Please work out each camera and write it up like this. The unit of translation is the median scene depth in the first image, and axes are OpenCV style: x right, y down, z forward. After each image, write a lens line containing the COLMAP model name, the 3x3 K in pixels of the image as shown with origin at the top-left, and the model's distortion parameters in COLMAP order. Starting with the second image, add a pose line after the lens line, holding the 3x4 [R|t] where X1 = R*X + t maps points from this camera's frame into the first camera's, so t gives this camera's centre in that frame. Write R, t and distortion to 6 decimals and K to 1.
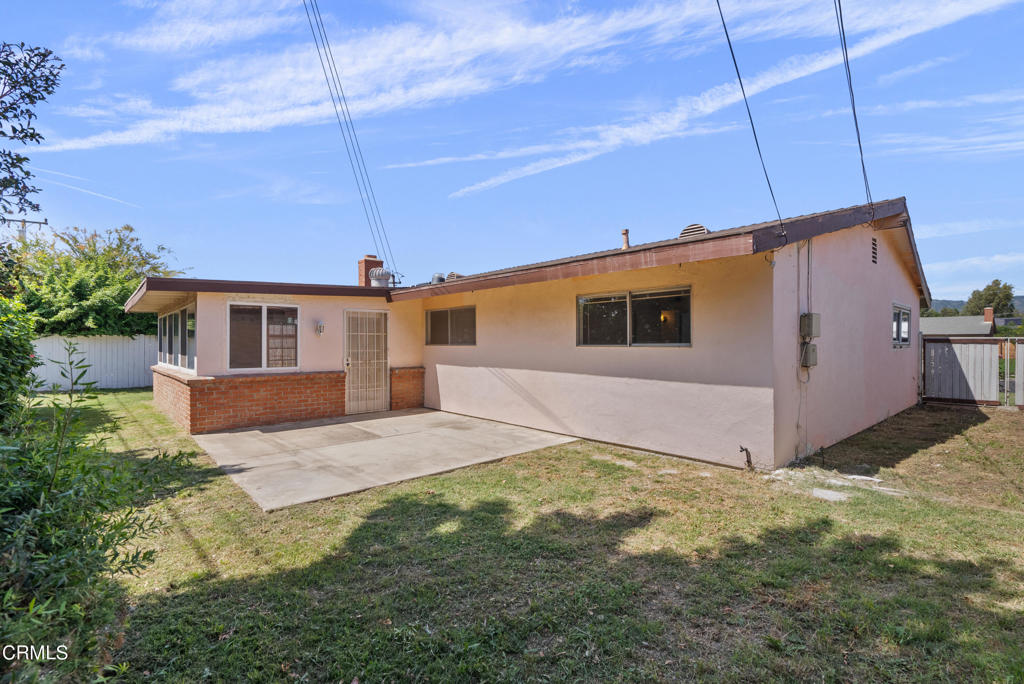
lens RADIAL K [[469.8, 0, 512.0], [0, 469.8, 342.0], [0, 0, 1]] dist [-0.001366, 0.000032]
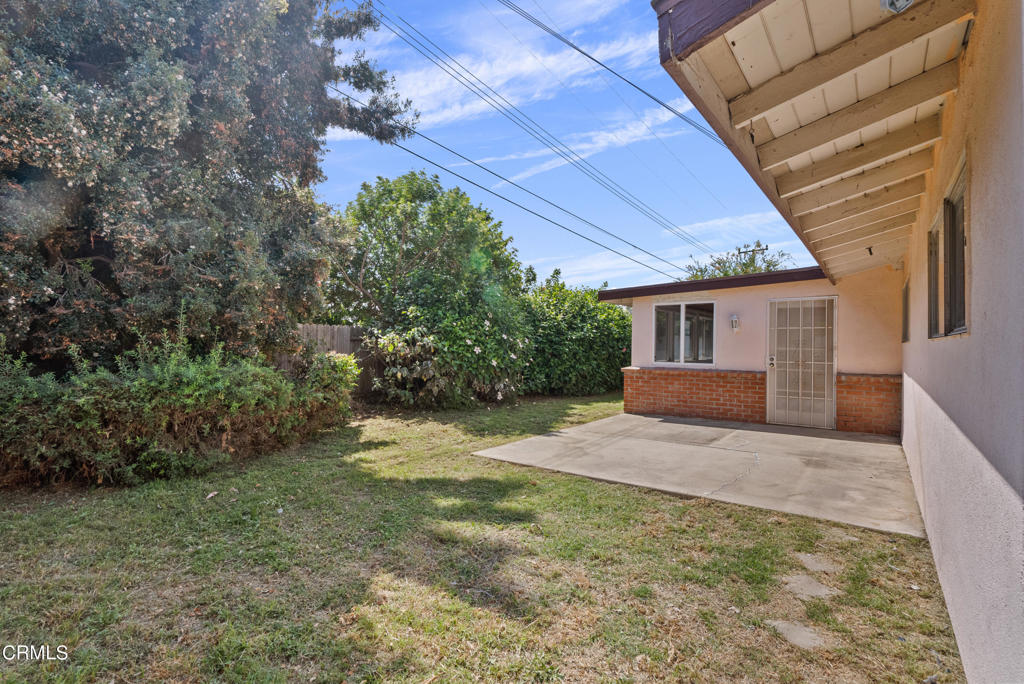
lens RADIAL K [[469.8, 0, 512.0], [0, 469.8, 342.0], [0, 0, 1]] dist [-0.001366, 0.000032]
pose [[0.193314, -0.001017, -0.981136, 0.432582], [-0.005092, 0.999985, -0.002040, 0.012542], [0.981124, 0.005390, 0.193306, 0.417394]]
